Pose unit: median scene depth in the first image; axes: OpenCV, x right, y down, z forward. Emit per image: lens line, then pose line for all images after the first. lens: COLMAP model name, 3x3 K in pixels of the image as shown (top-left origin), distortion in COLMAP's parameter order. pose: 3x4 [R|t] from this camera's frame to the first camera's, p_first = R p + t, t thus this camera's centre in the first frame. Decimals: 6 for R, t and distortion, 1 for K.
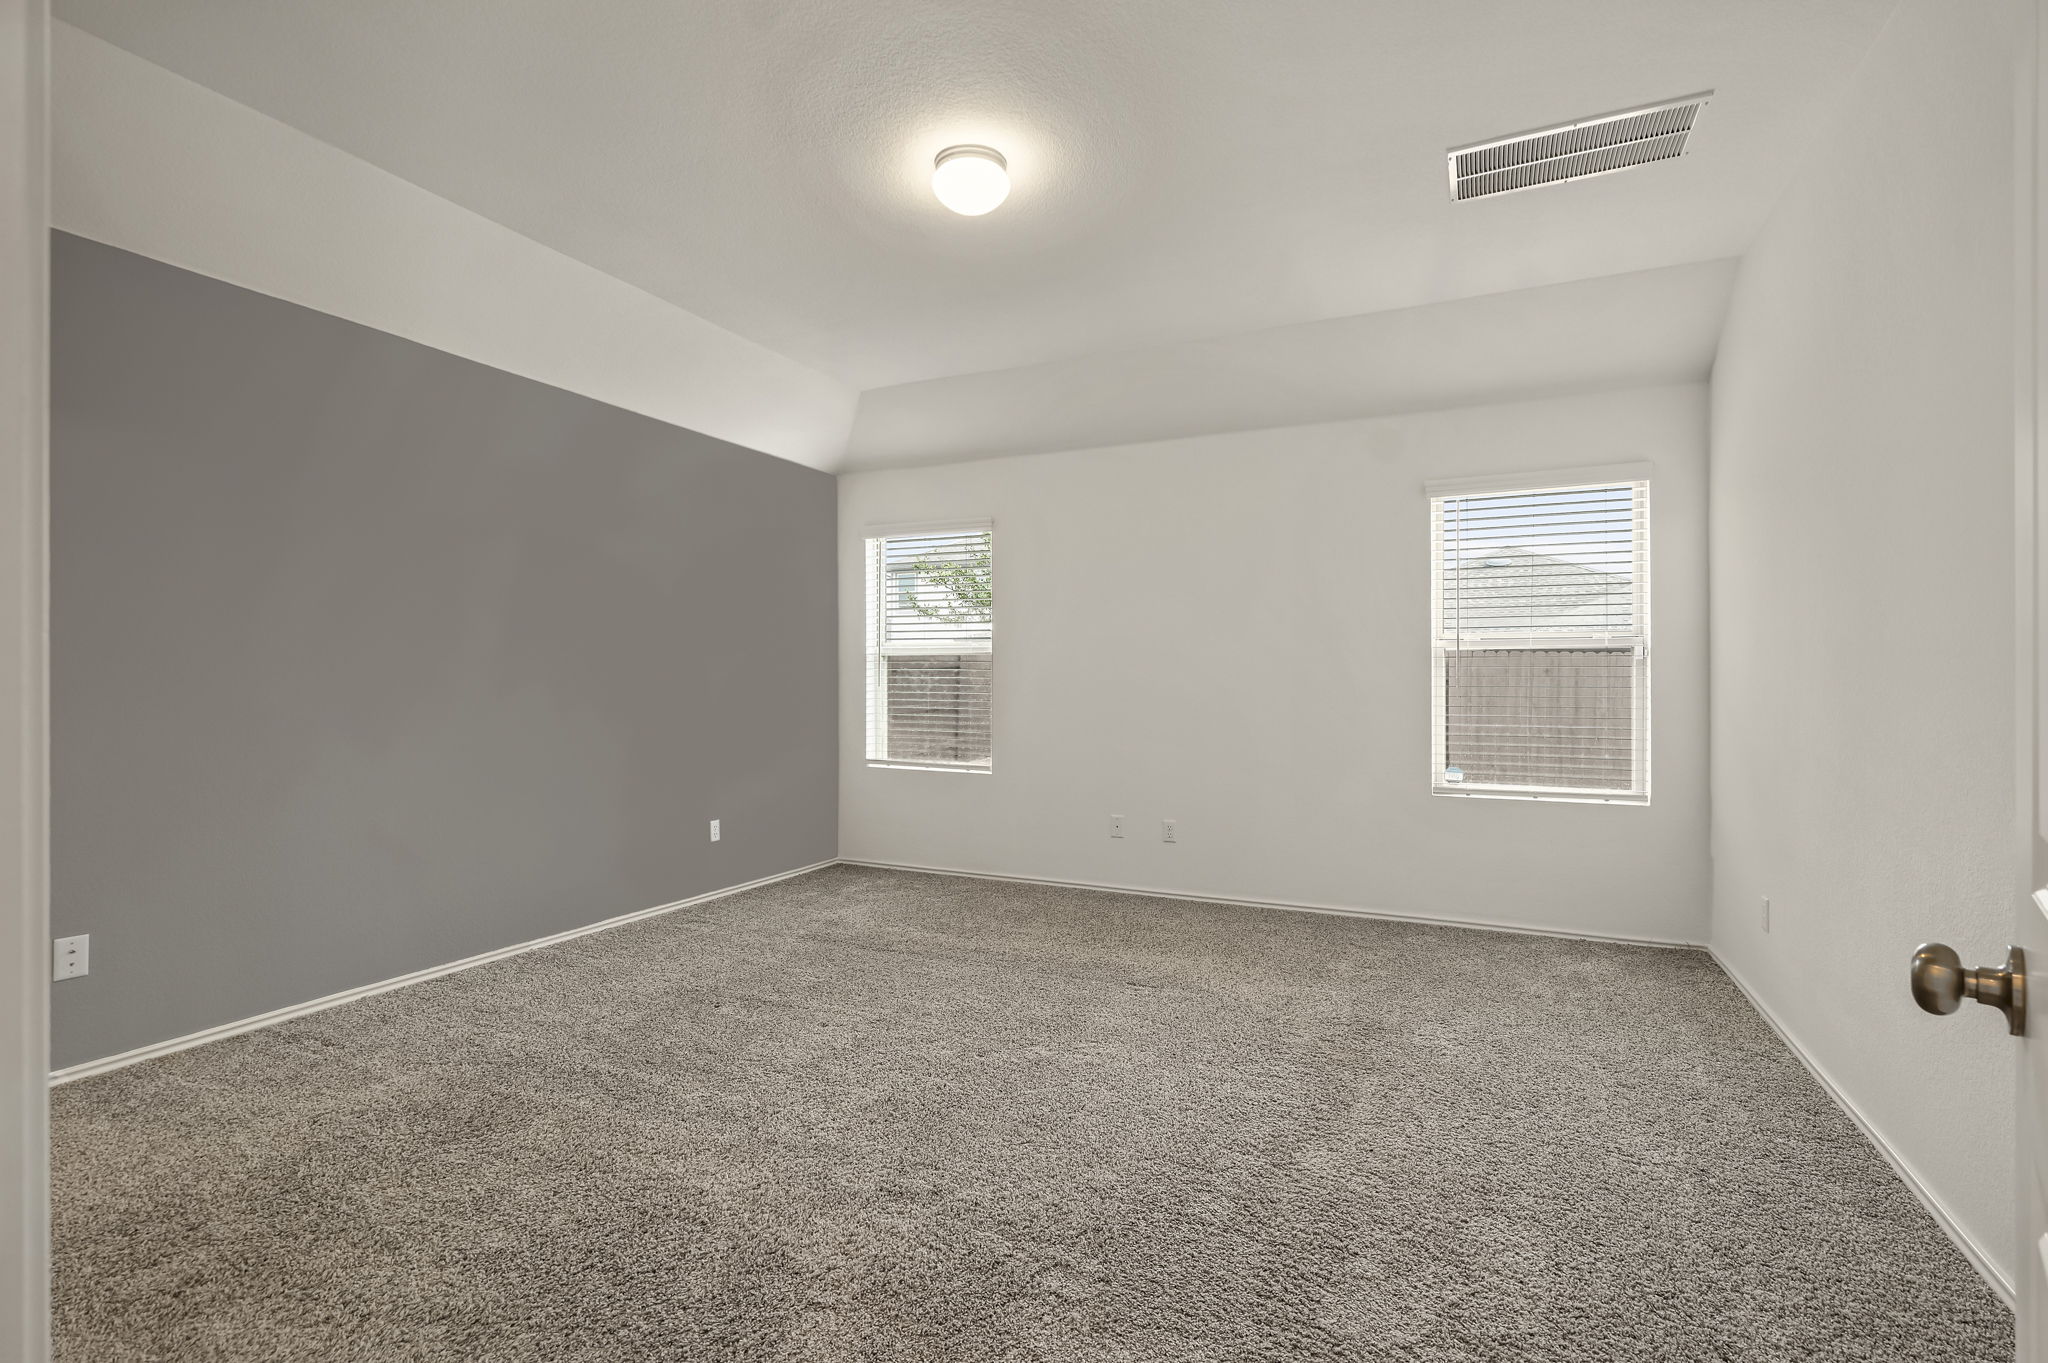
lens RADIAL K [[945.7, 0, 1024.0], [0, 945.7, 681.5], [0, 0, 1]] dist [0.002177, -0.000382]
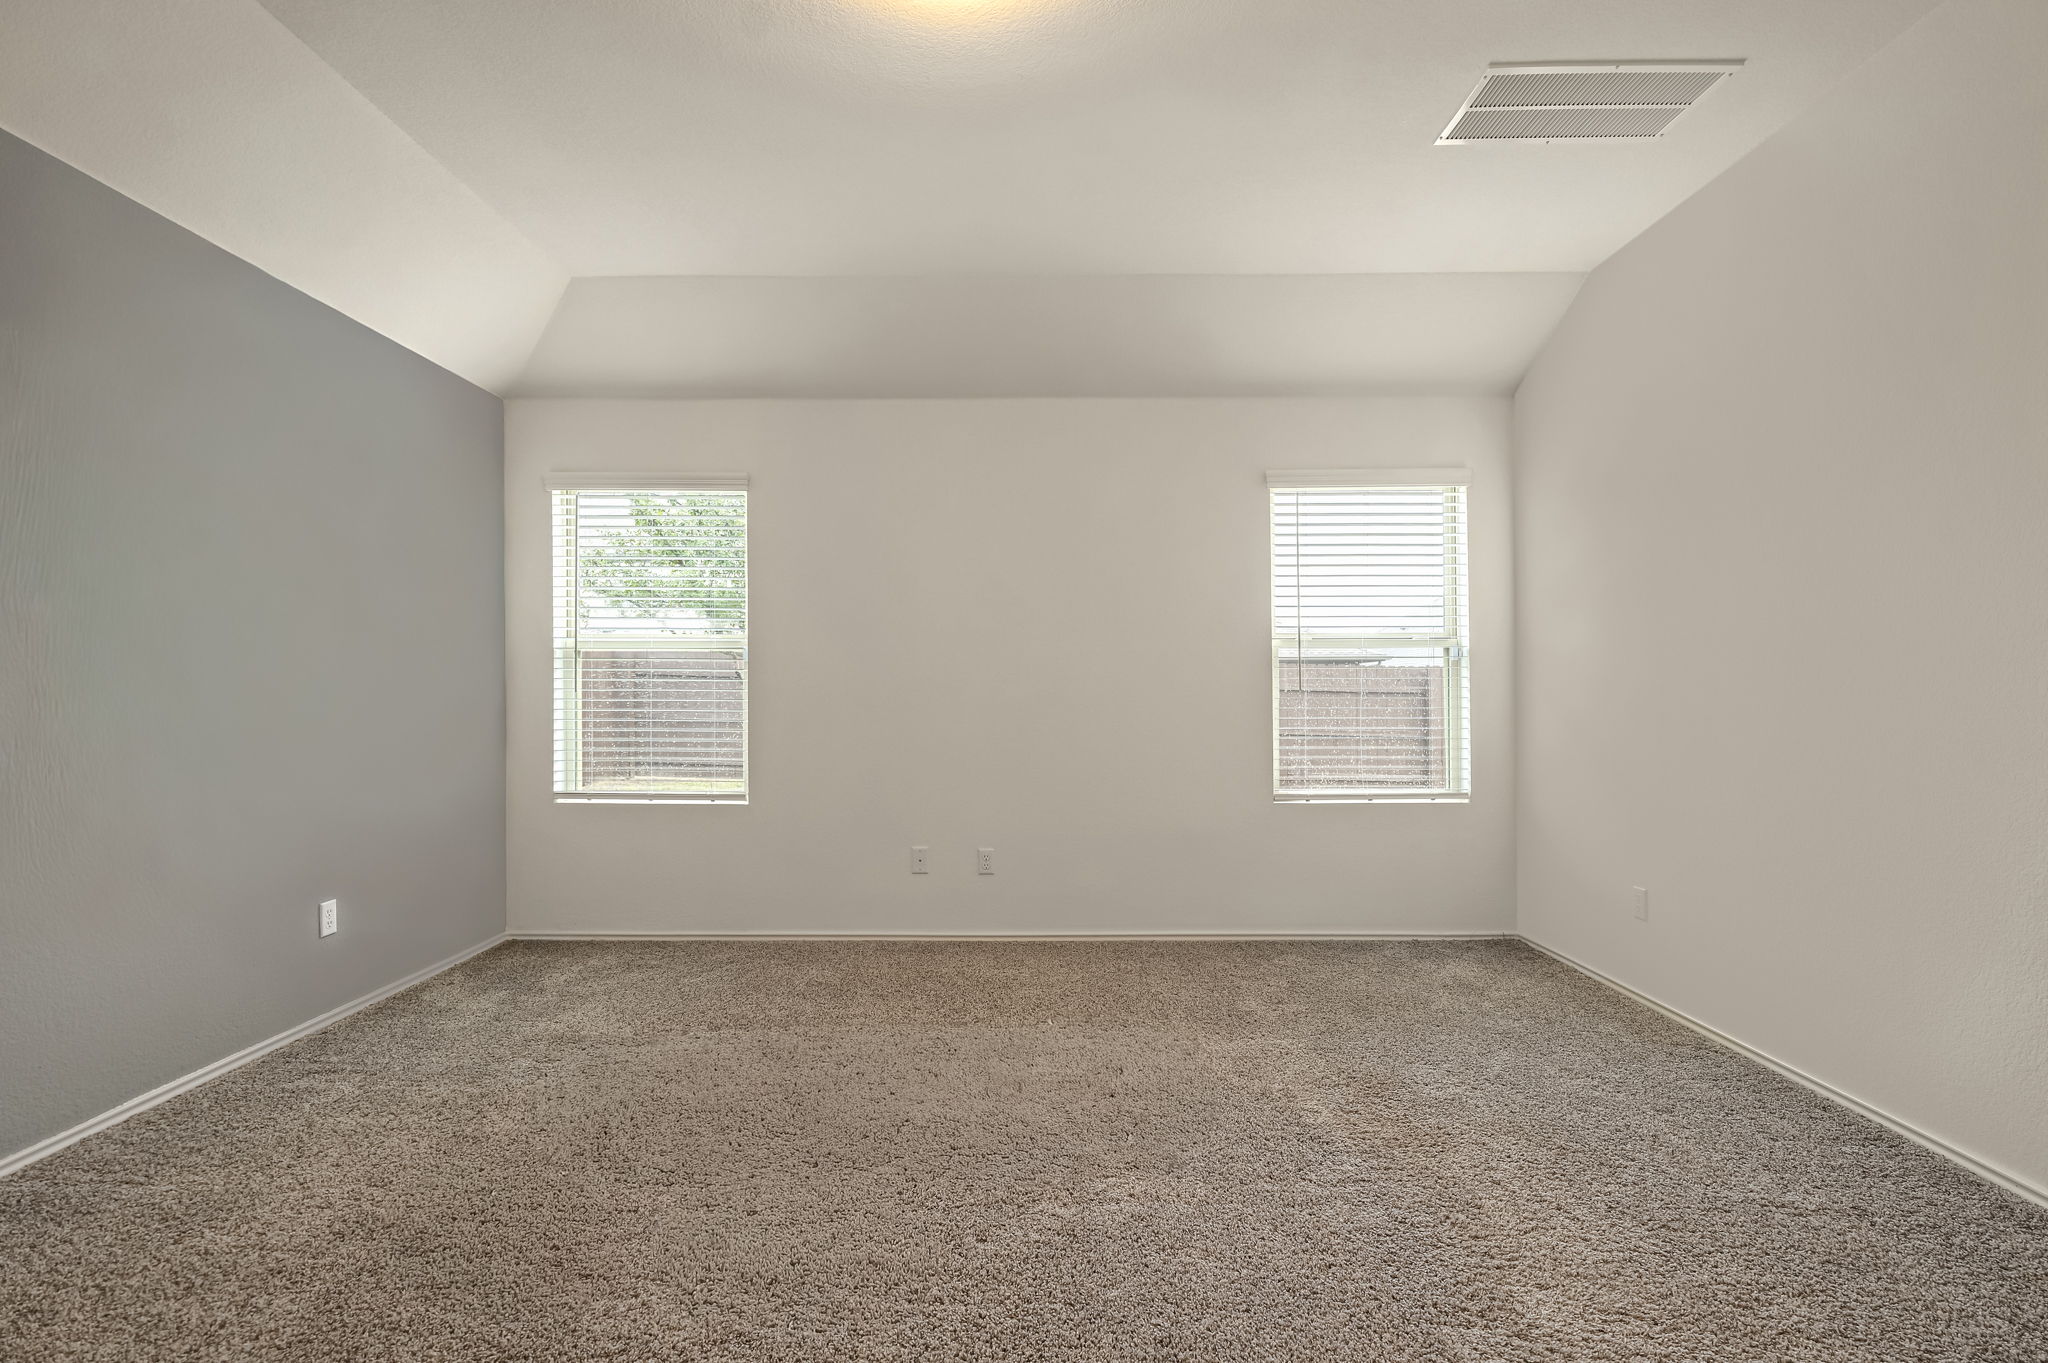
lens RADIAL K [[945.7, 0, 1024.0], [0, 945.7, 681.5], [0, 0, 1]] dist [0.002177, -0.000382]
pose [[0.907159, 0.000309, 0.420788, -0.207038], [0.004382, 0.999939, -0.010182, 0.008444], [-0.420765, 0.011080, 0.907102, 0.267820]]
